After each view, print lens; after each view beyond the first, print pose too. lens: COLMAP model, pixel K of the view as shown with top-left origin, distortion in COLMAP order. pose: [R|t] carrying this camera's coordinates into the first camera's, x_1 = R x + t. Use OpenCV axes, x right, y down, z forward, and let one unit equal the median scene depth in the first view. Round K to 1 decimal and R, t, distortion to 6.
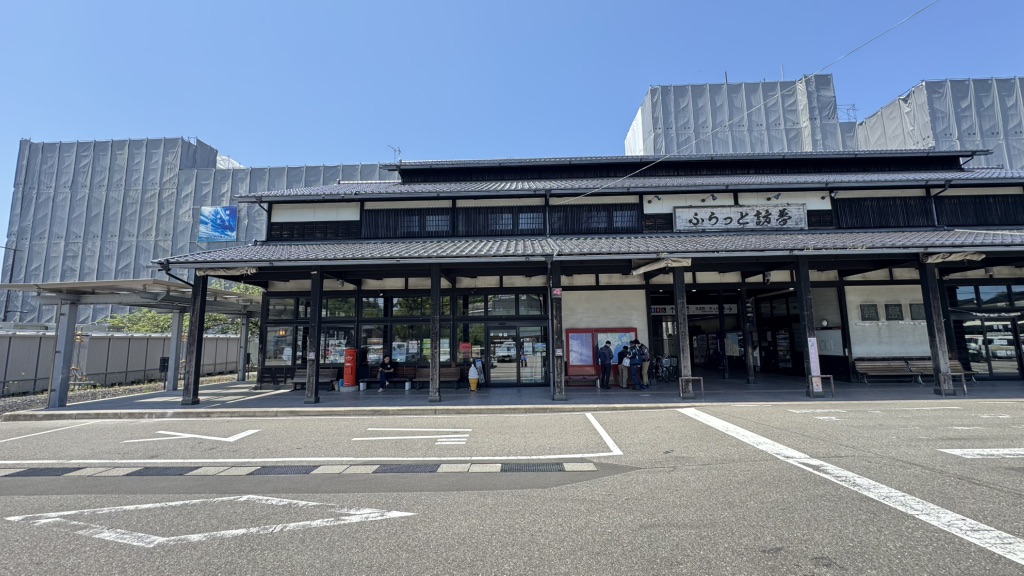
lens RADIAL K [[415.8, 0, 512.0], [0, 415.8, 288.0], [0, 0, 1]] dist [-0.000704, 0.000210]
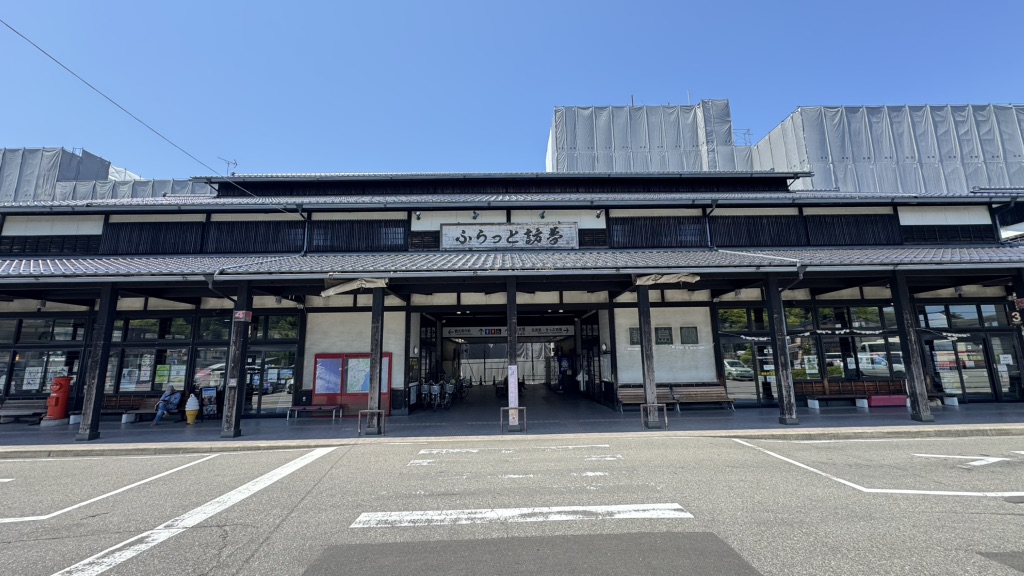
lens RADIAL K [[415.8, 0, 512.0], [0, 415.8, 288.0], [0, 0, 1]] dist [-0.000704, 0.000210]
pose [[0.999131, 0.005007, 0.041382, 0.515374], [-0.003229, 0.999073, -0.042920, -0.009285], [-0.041558, 0.042749, 0.998221, 0.054308]]
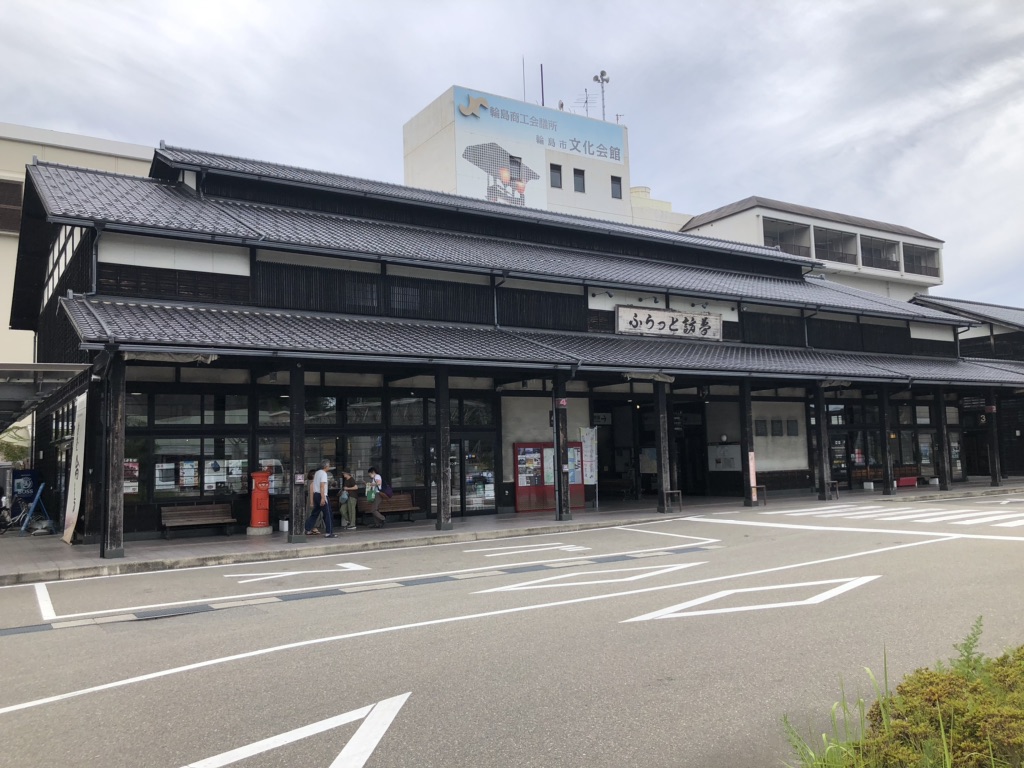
lens RADIAL K [[853.6, 0, 512.0], [0, 853.6, 384.0], [0, 0, 1]] dist [0.045829, -0.004426]
pose [[0.822026, 0.041555, 0.567931, -0.813134], [-0.056848, 0.998340, 0.009235, -0.032057], [-0.566605, -0.039877, 0.823024, -0.365369]]
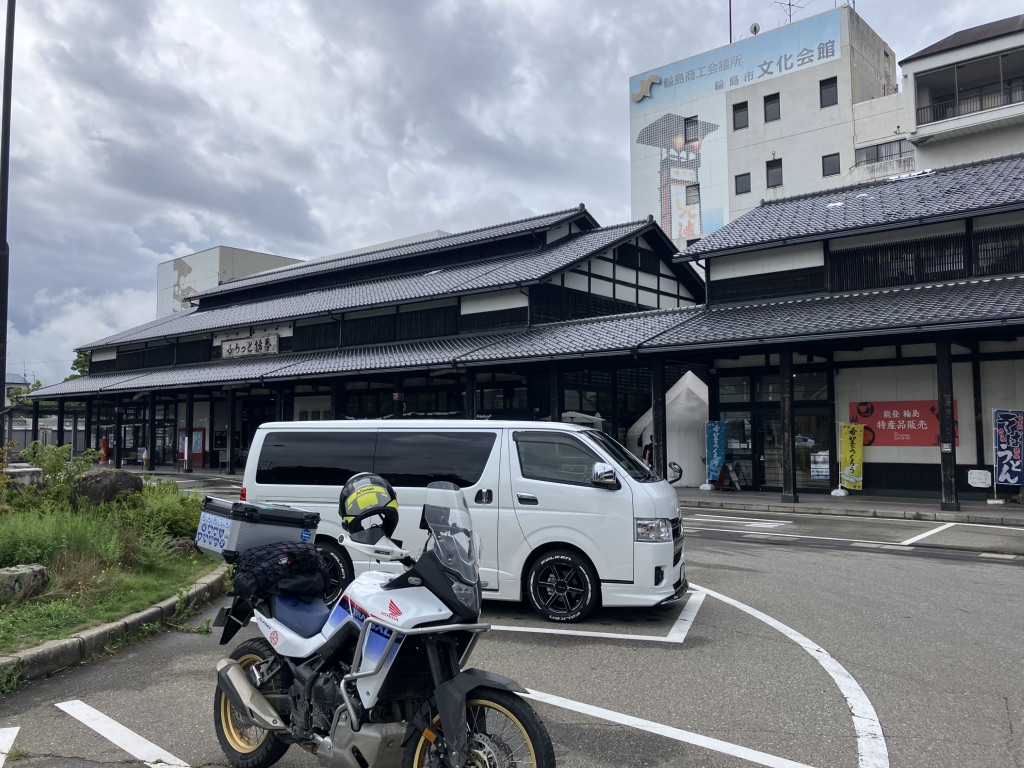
lens RADIAL K [[838.7, 0, 512.9], [0, 838.7, 362.7], [0, 0, 1]] dist [0.048807, -0.003189]
pose [[0.781208, -0.039624, -0.623012, 2.901035], [0.080916, 0.995992, 0.038116, -0.152139], [0.619005, -0.080188, 0.781283, -0.597204]]
